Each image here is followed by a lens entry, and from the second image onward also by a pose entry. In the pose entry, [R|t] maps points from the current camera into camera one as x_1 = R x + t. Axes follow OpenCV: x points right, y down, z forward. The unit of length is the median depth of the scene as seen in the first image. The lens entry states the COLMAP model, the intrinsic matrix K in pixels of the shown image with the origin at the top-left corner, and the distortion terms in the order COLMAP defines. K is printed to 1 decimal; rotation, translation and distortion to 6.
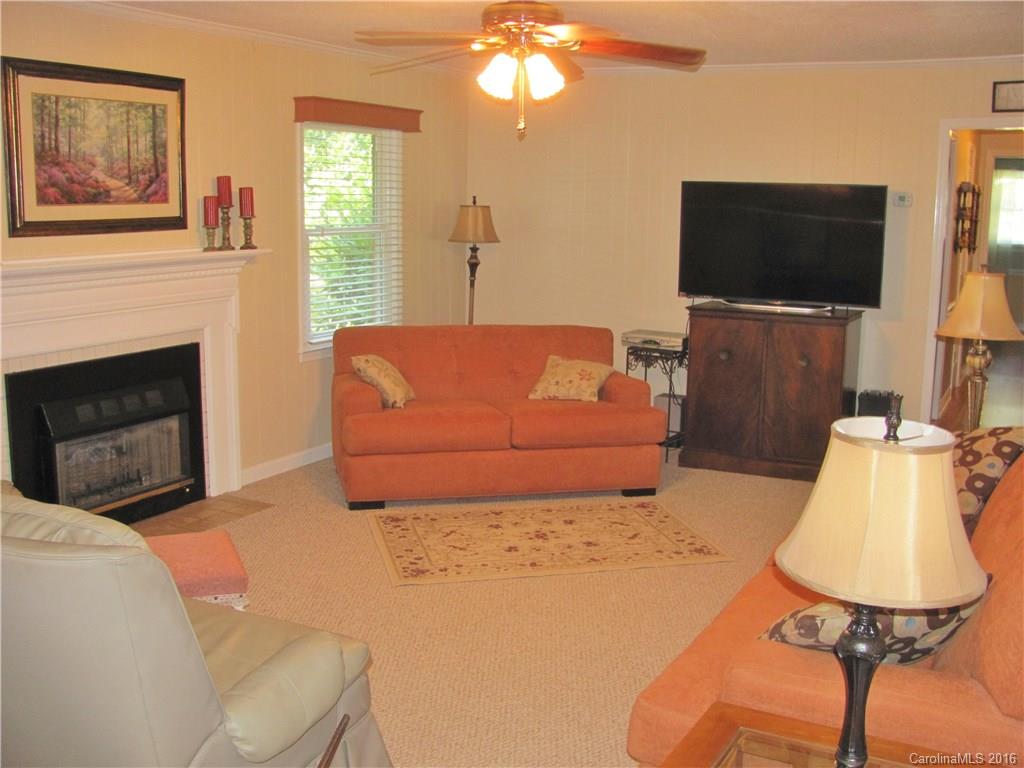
lens RADIAL K [[1069.8, 0, 507.1], [0, 1069.8, 382.5], [0, 0, 1]] dist [-0.104595, 0.000000]
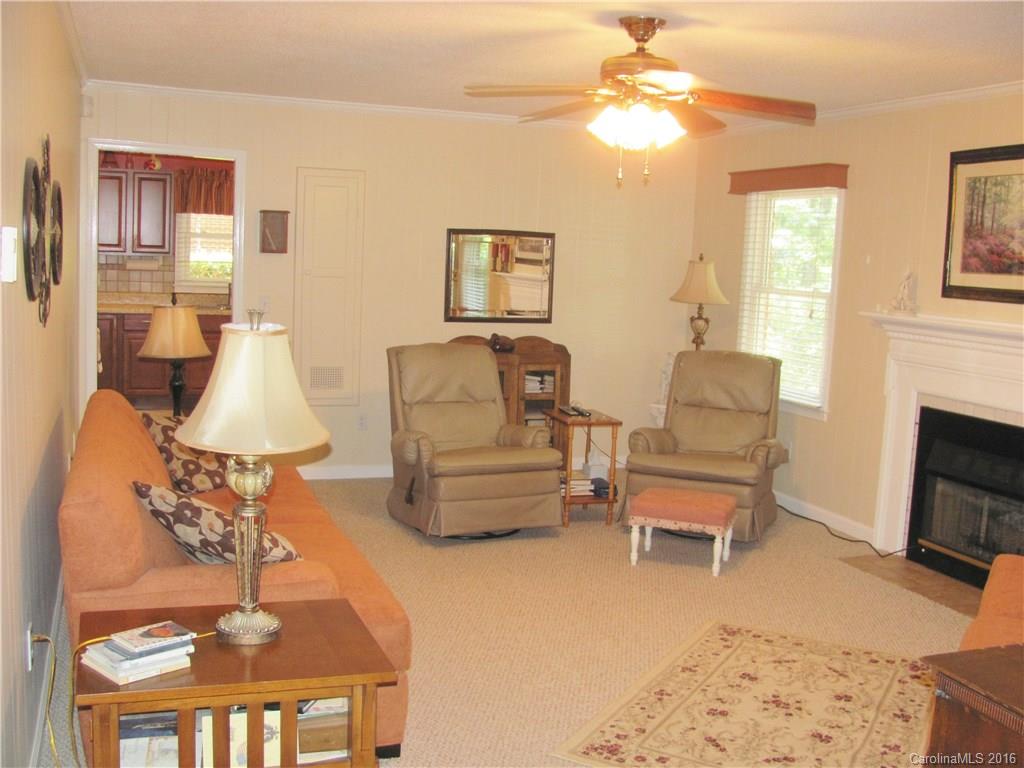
lens RADIAL K [[1069.8, 0, 508.3], [0, 1069.8, 385.6], [0, 0, 1]] dist [-0.104595, 0.000000]
pose [[-0.668675, 0.049534, -0.741903, 0.748007], [-0.173260, 0.959933, 0.220250, -0.213232], [0.723087, 0.275818, -0.633301, 1.376375]]
